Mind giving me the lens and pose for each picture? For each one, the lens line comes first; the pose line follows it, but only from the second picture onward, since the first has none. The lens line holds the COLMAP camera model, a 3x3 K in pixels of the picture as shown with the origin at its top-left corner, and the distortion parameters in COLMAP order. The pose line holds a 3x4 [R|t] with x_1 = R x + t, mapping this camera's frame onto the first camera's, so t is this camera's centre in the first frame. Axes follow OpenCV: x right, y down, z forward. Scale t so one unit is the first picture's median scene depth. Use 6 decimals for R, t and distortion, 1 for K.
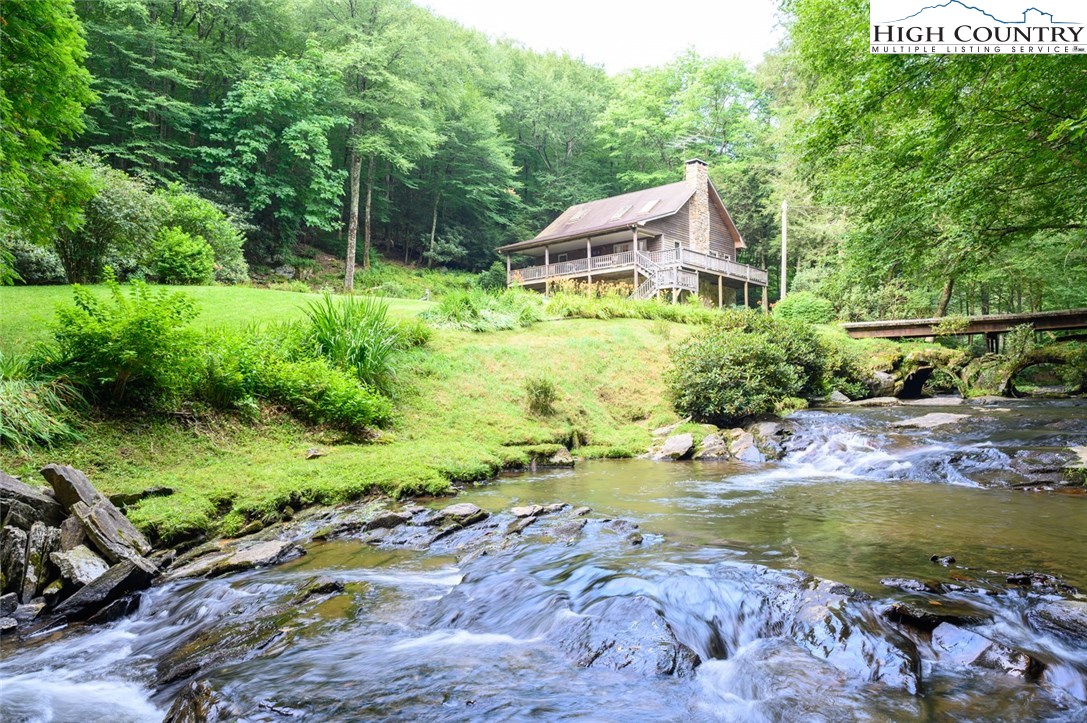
lens RADIAL K [[800.3, 0, 543.5], [0, 800.3, 361.5], [0, 0, 1]] dist [-0.003732, -0.000709]
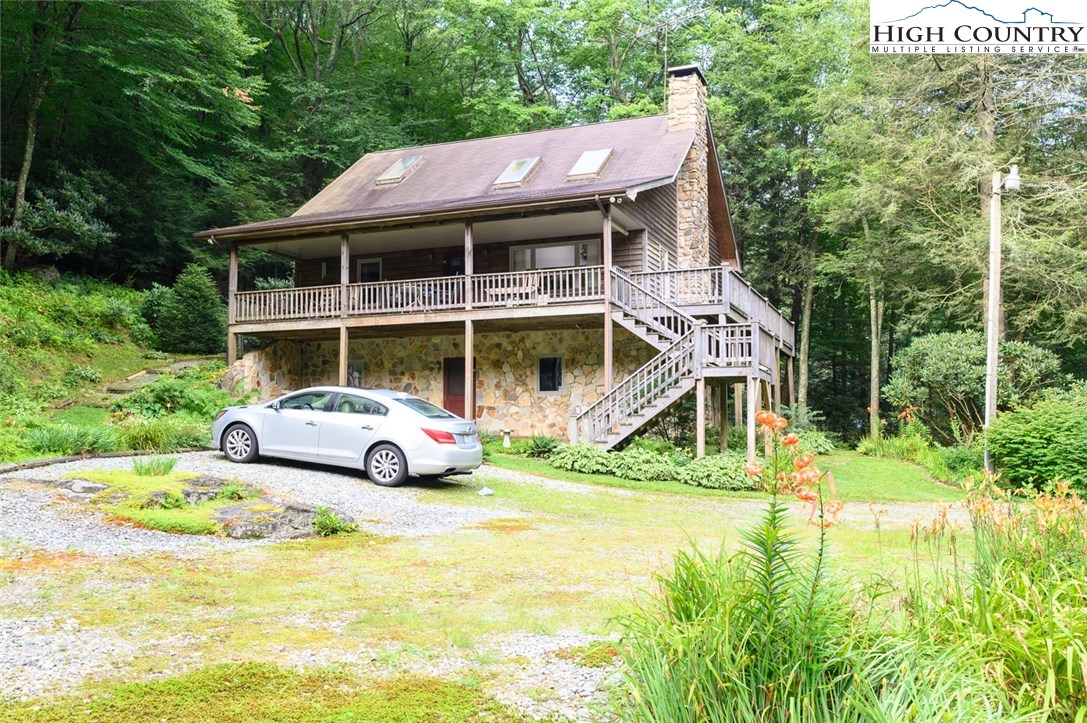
lens RADIAL K [[1007.5, 0, 543.5], [0, 1007.5, 361.5], [0, 0, 1]] dist [-0.001743, 0.000209]
pose [[0.943746, 0.038831, 0.328382, -0.058107], [-0.027174, 0.998829, -0.040015, -0.060971], [-0.329552, 0.028841, 0.943697, 0.468648]]
